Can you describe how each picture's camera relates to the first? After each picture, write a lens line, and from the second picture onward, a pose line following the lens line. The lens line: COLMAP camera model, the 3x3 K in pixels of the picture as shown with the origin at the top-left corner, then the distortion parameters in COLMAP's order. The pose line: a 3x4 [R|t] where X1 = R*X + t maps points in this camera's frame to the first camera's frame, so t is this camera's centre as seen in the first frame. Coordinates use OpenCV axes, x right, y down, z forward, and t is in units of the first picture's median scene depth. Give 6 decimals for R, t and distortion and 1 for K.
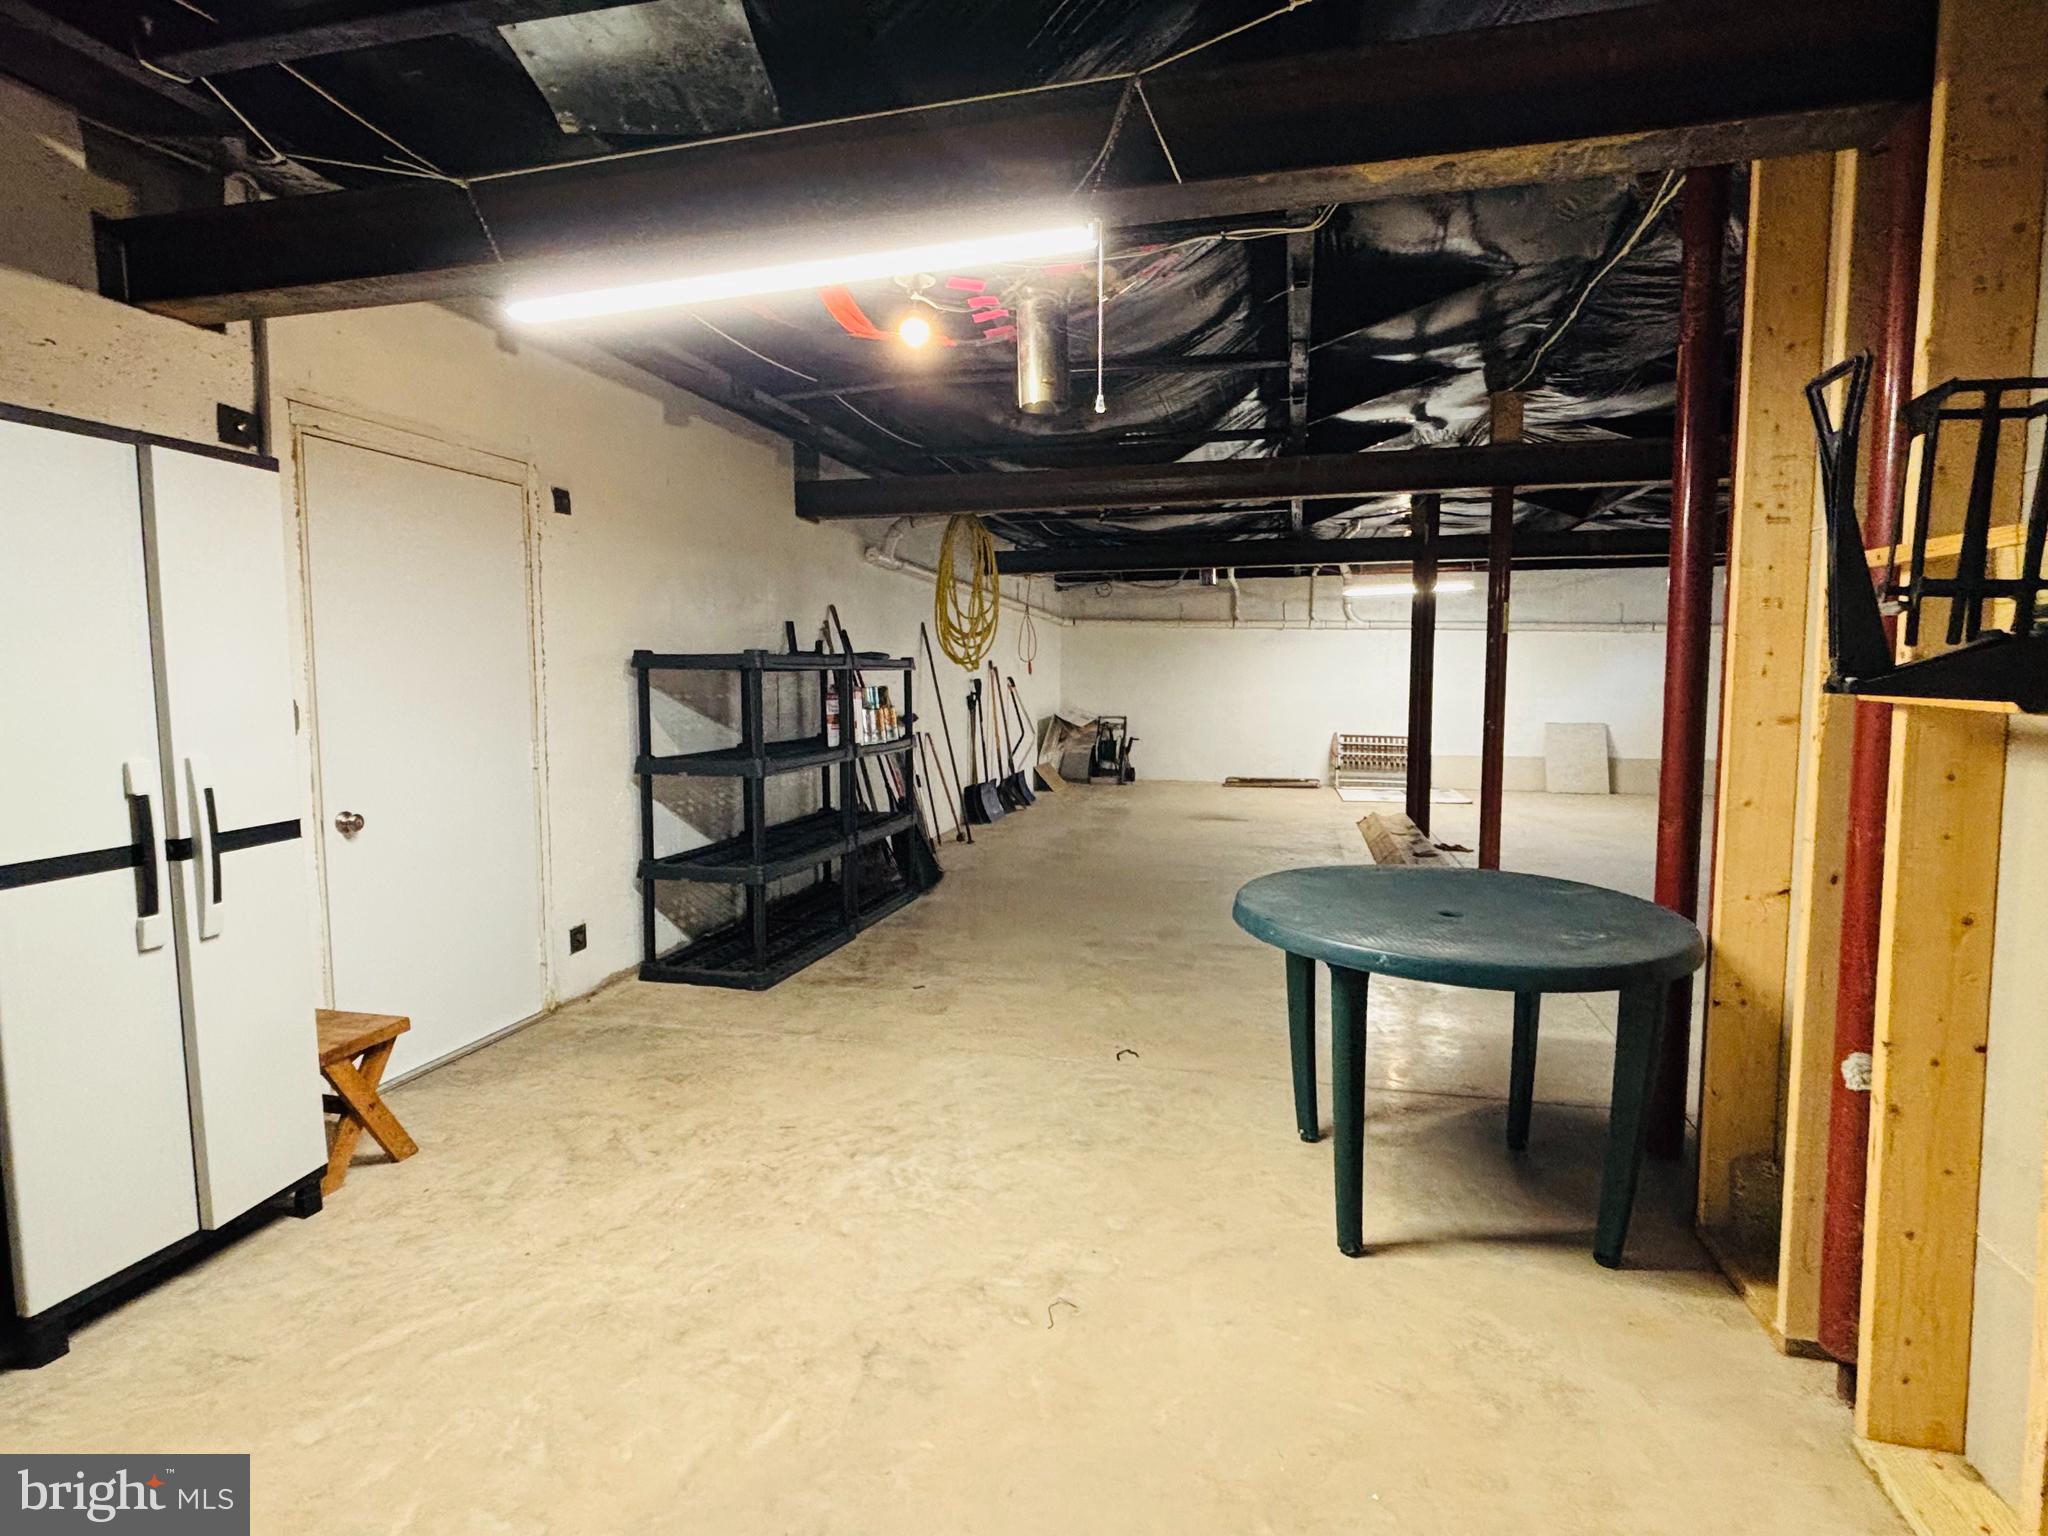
lens RADIAL K [[1048.0, 0, 1023.2], [0, 1048.0, 759.2], [0, 0, 1]] dist [-0.001829, -0.000502]
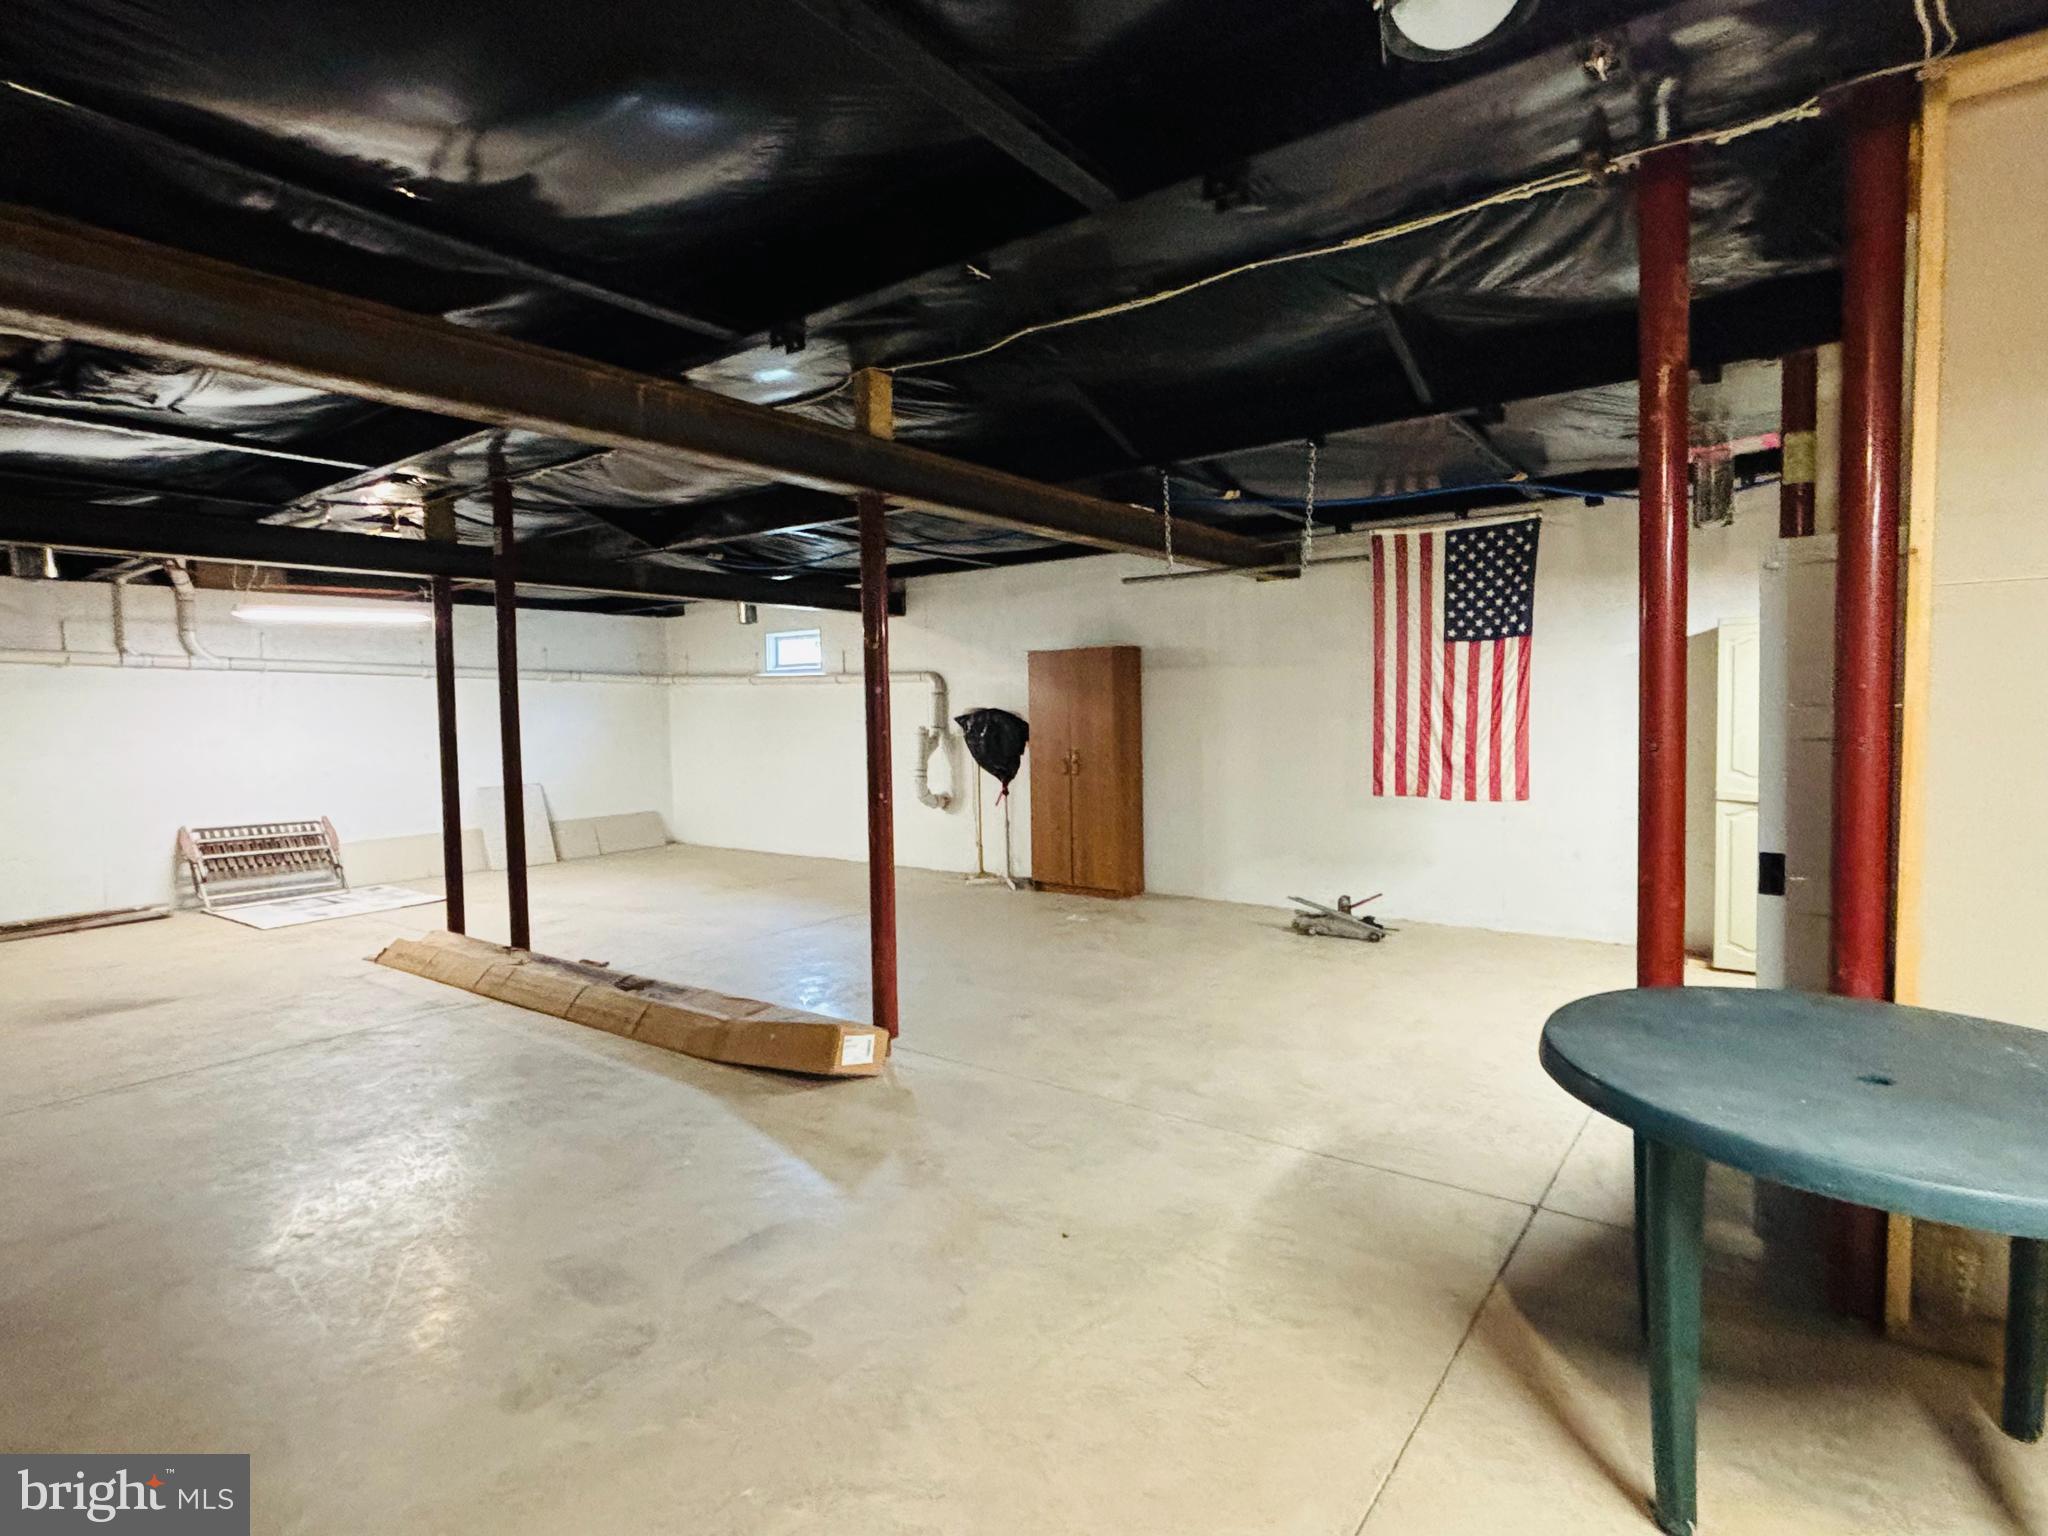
lens RADIAL K [[1048.0, 0, 1023.2], [0, 1048.0, 759.2], [0, 0, 1]] dist [-0.001829, -0.000502]
pose [[0.383525, -0.051329, 0.922103, -0.105415], [0.093792, 0.995457, 0.016402, -0.031221], [-0.918756, 0.080195, 0.386596, 0.287387]]
